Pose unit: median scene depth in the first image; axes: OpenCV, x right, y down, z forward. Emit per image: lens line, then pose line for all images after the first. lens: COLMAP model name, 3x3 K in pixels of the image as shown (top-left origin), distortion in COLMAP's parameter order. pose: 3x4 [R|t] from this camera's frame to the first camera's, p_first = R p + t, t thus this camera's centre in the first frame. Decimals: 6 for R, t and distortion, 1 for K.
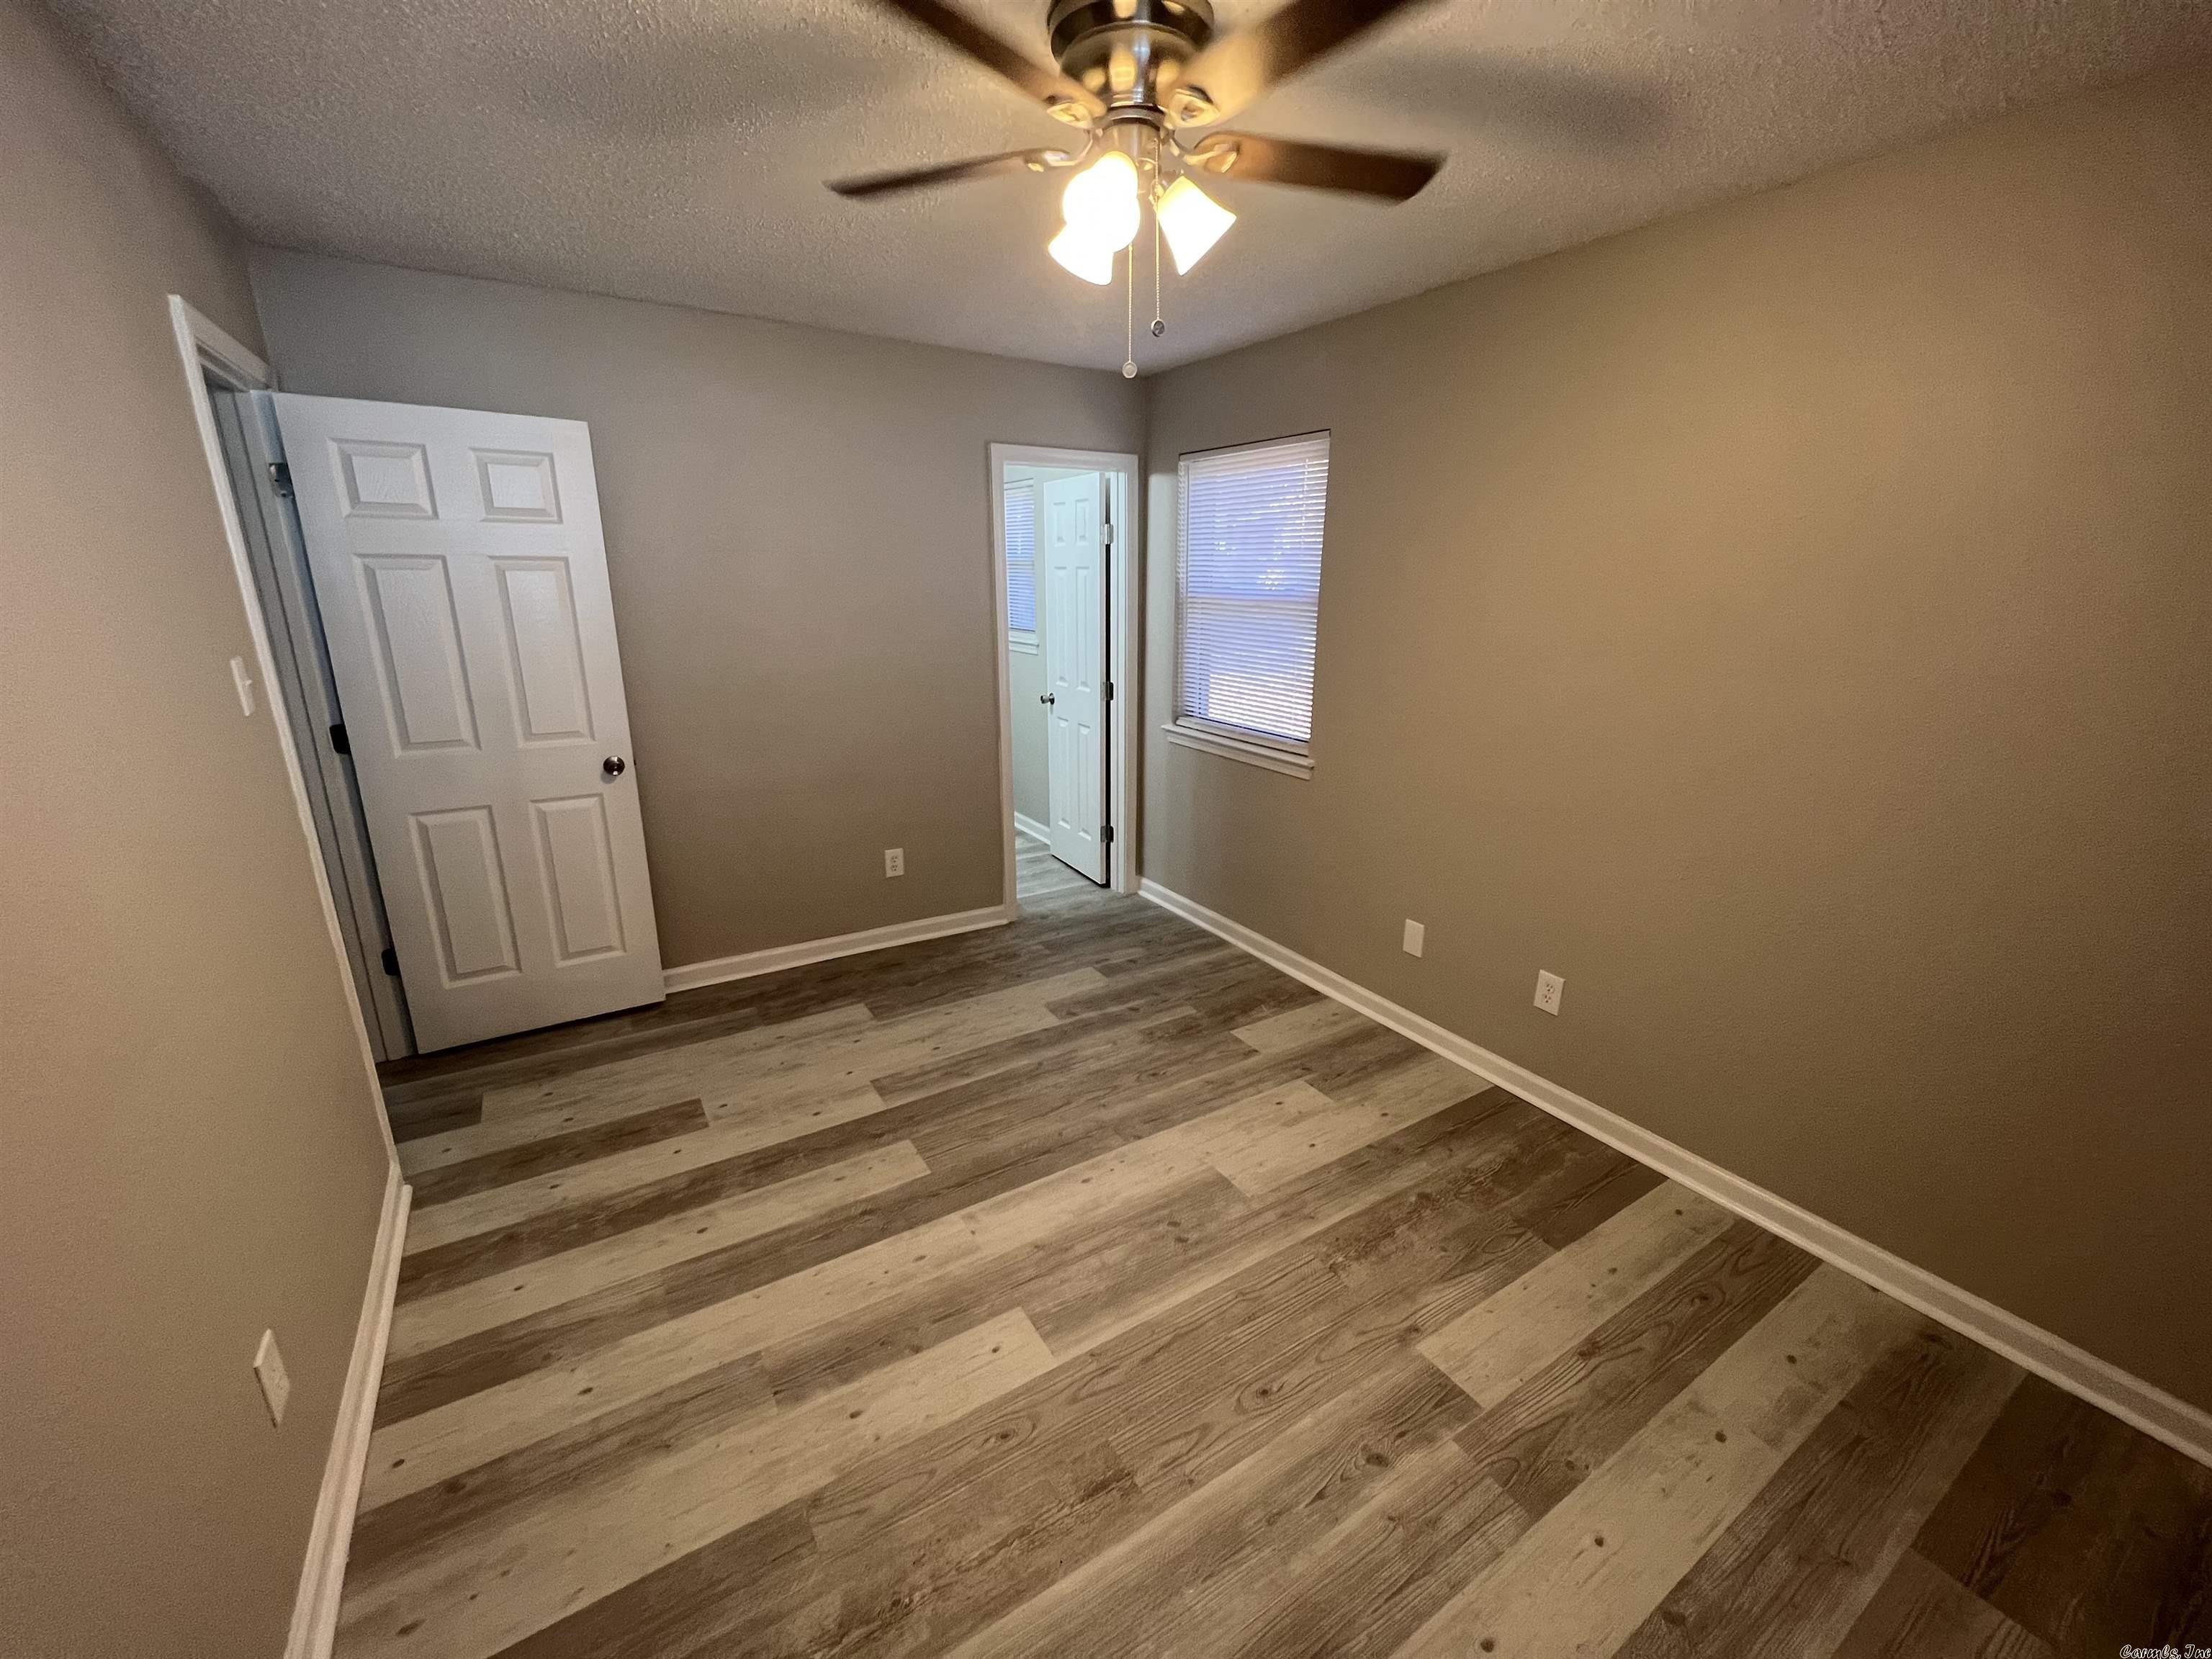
lens RADIAL K [[886.4, 0, 1106.8], [0, 886.4, 824.2], [0, 0, 1]] dist [0.001708, 0.000530]
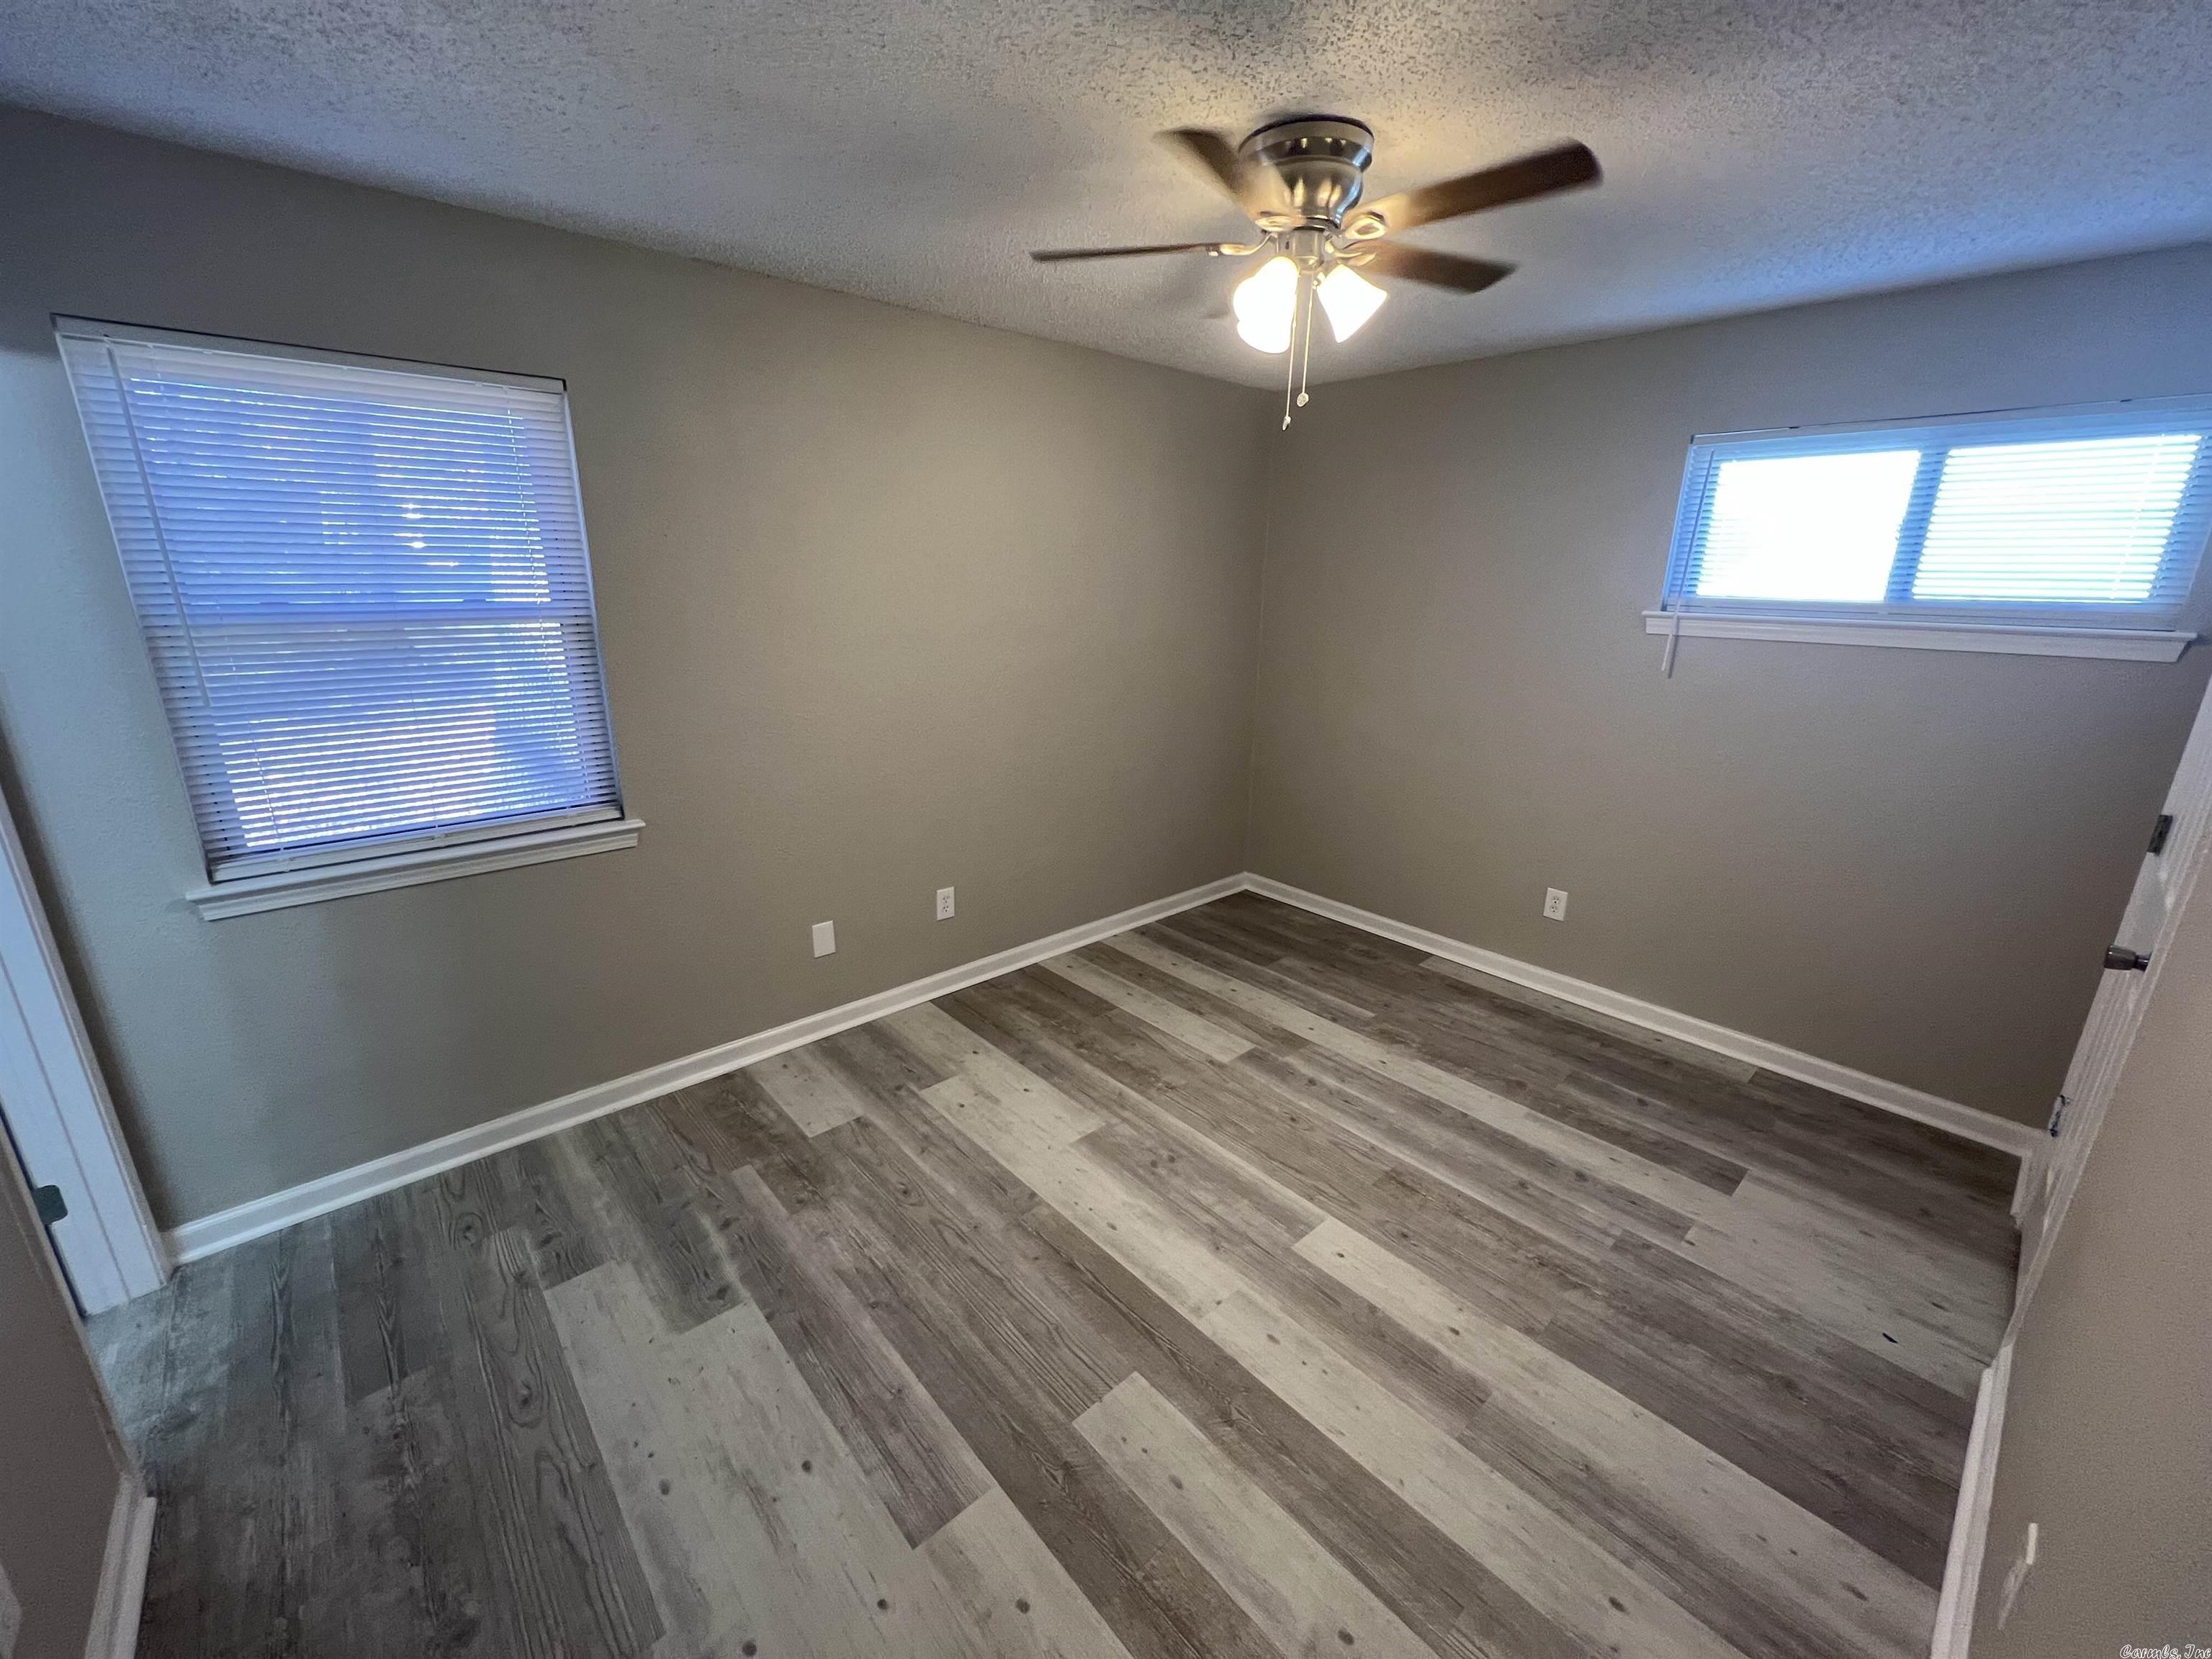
lens RADIAL K [[886.4, 0, 1100.4], [0, 886.4, 818.2], [0, 0, 1]] dist [0.001708, 0.000530]
pose [[-0.166976, -0.277867, 0.945996, -0.799128], [0.260255, 0.913016, 0.314116, -0.297083], [-0.950992, 0.298650, -0.080135, 0.964207]]
